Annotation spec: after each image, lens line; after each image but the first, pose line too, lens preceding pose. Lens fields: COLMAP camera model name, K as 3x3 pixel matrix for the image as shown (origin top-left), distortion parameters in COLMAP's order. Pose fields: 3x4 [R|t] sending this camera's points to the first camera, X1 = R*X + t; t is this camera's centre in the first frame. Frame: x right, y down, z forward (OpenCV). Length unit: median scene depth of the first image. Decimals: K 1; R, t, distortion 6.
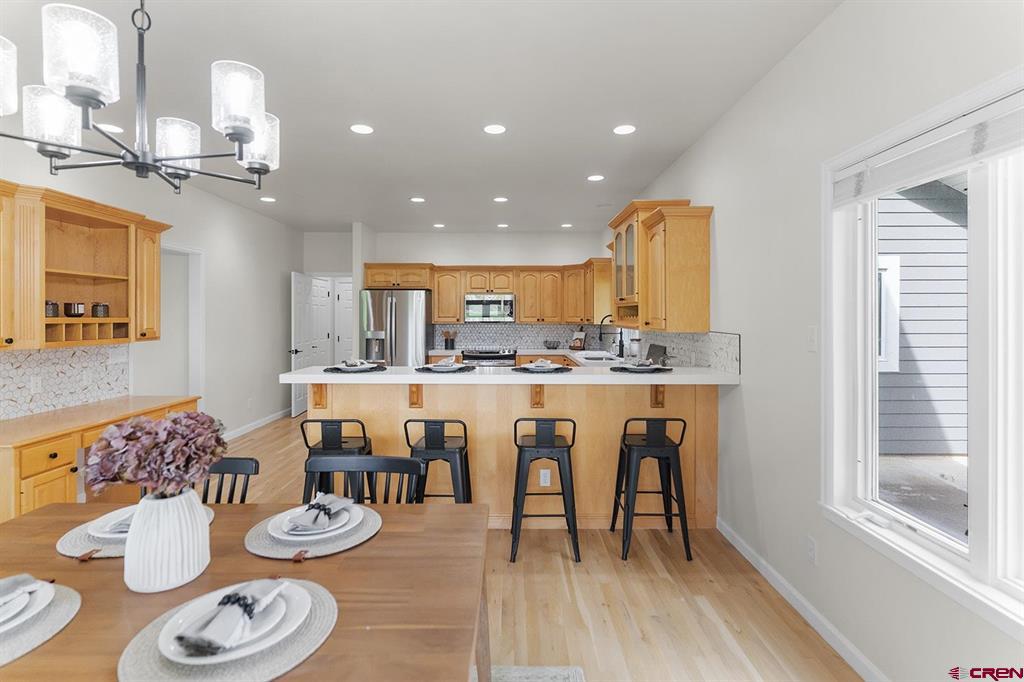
lens RADIAL K [[491.5, 0, 514.1], [0, 491.5, 328.1], [0, 0, 1]] dist [0.001415, 0.000025]
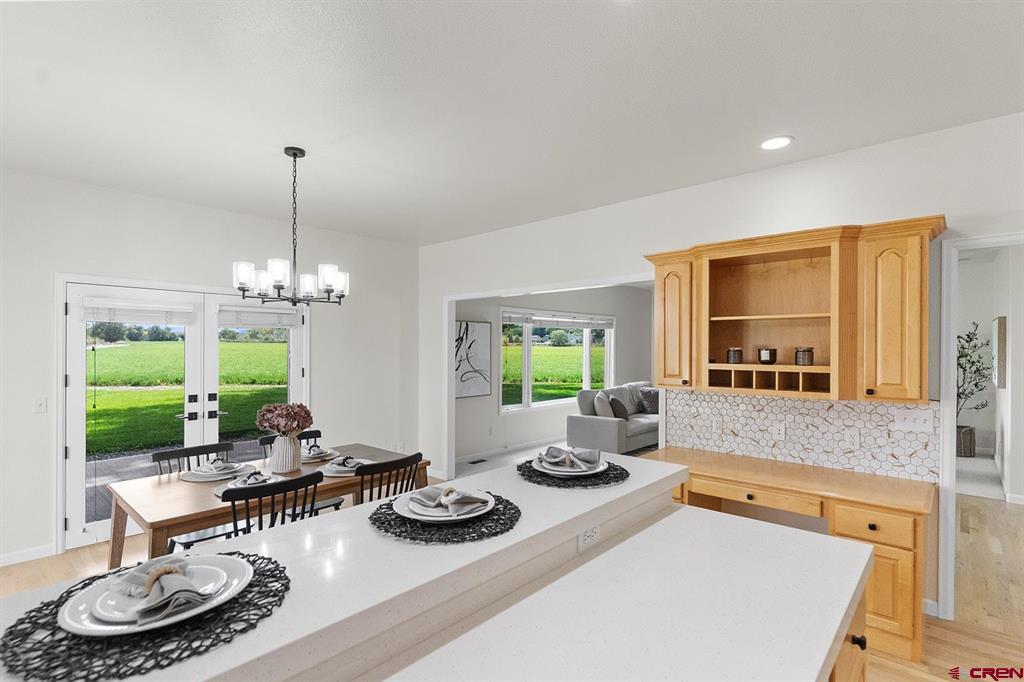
lens RADIAL K [[487.5, 0, 512.0], [0, 487.5, 358.9], [0, 0, 1]] dist [0.000980, -0.000165]
pose [[-0.677301, 0.014670, -0.735559, 0.108369], [-0.020289, 0.999048, 0.038607, -0.055387], [0.735426, 0.041072, -0.676359, 1.210522]]
